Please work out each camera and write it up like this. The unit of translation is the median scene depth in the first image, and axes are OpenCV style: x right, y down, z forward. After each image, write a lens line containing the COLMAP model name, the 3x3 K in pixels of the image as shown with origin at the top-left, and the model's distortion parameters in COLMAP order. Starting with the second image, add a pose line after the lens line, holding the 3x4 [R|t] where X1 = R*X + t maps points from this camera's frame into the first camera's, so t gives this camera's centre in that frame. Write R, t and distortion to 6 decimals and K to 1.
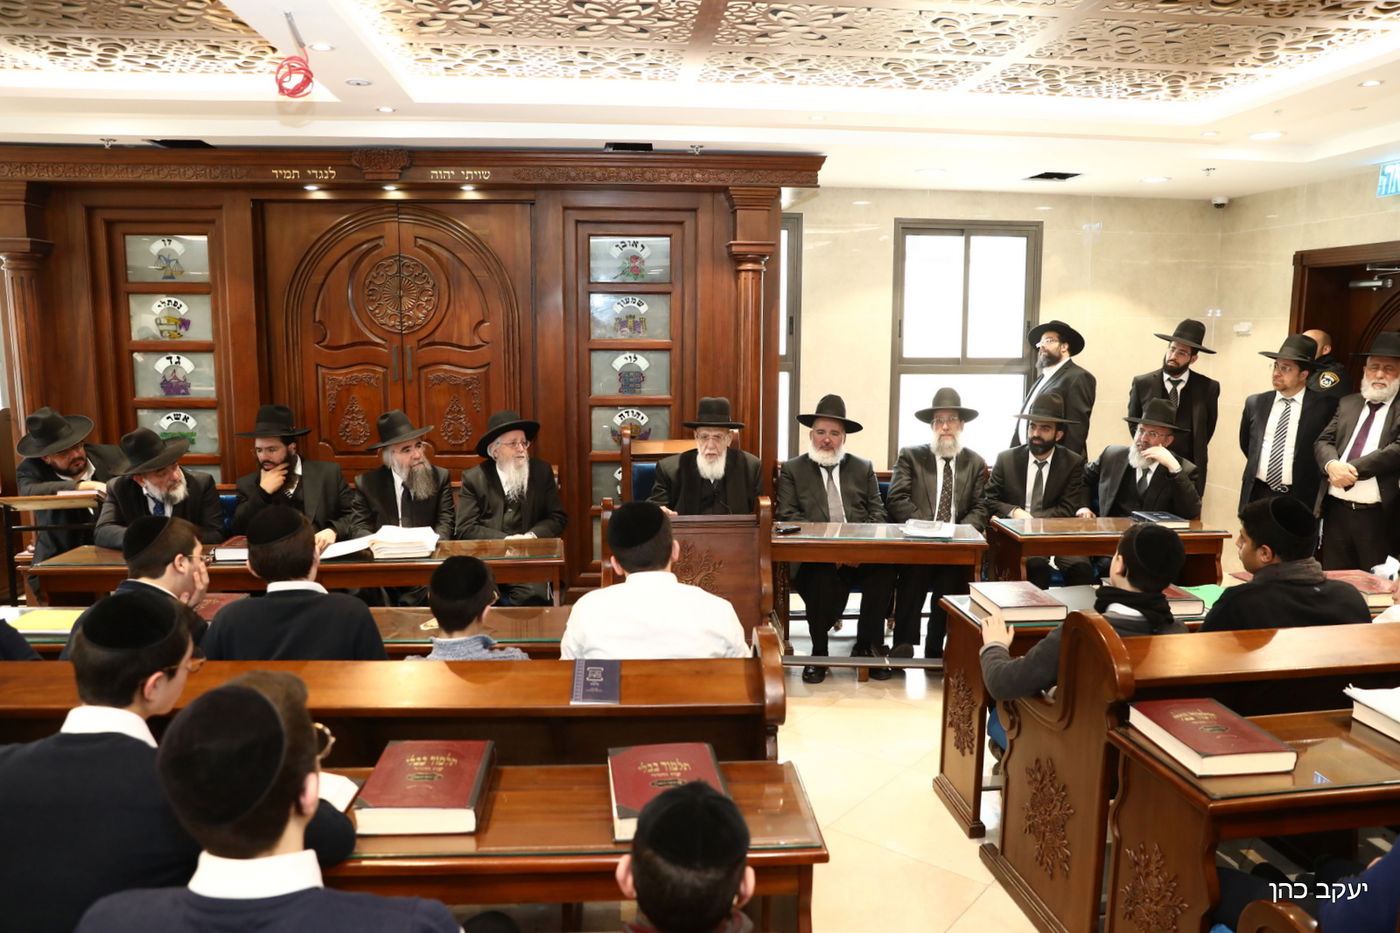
lens RADIAL K [[1062.7, 0, 700.0], [0, 1062.7, 466.5], [0, 0, 1]] dist [-0.051292, 0.000059]
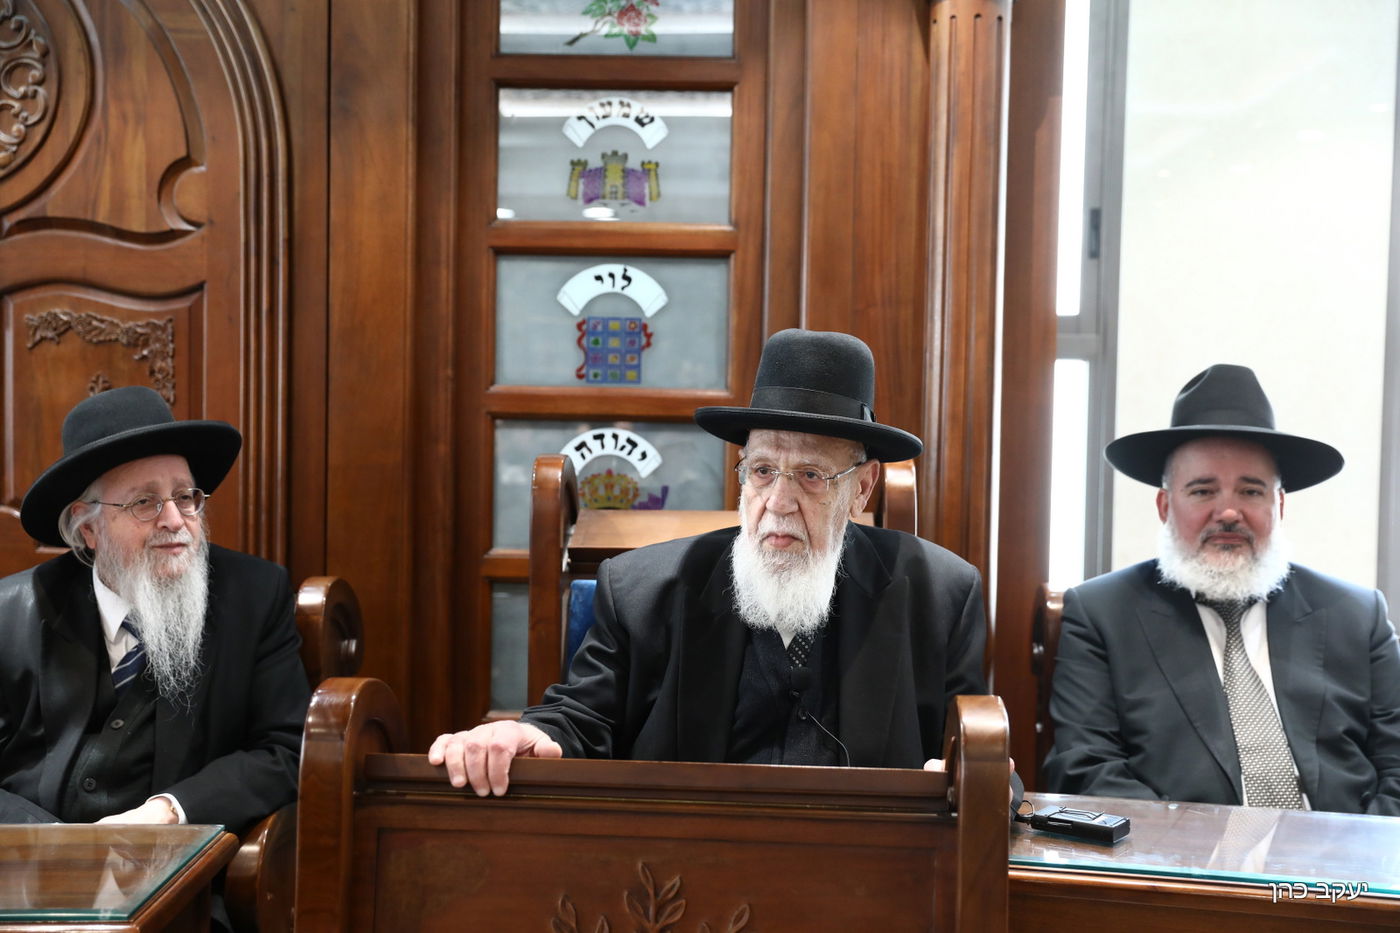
lens RADIAL K [[1752.6, 0, 700.0], [0, 1752.6, 466.5], [0, 0, 1]] dist [0.015875, -0.000670]
pose [[0.992788, 0.017498, -0.118602, 0.031774], [-0.027832, 0.995903, -0.086044, 0.006782], [0.116611, 0.088724, 0.989207, 0.464789]]
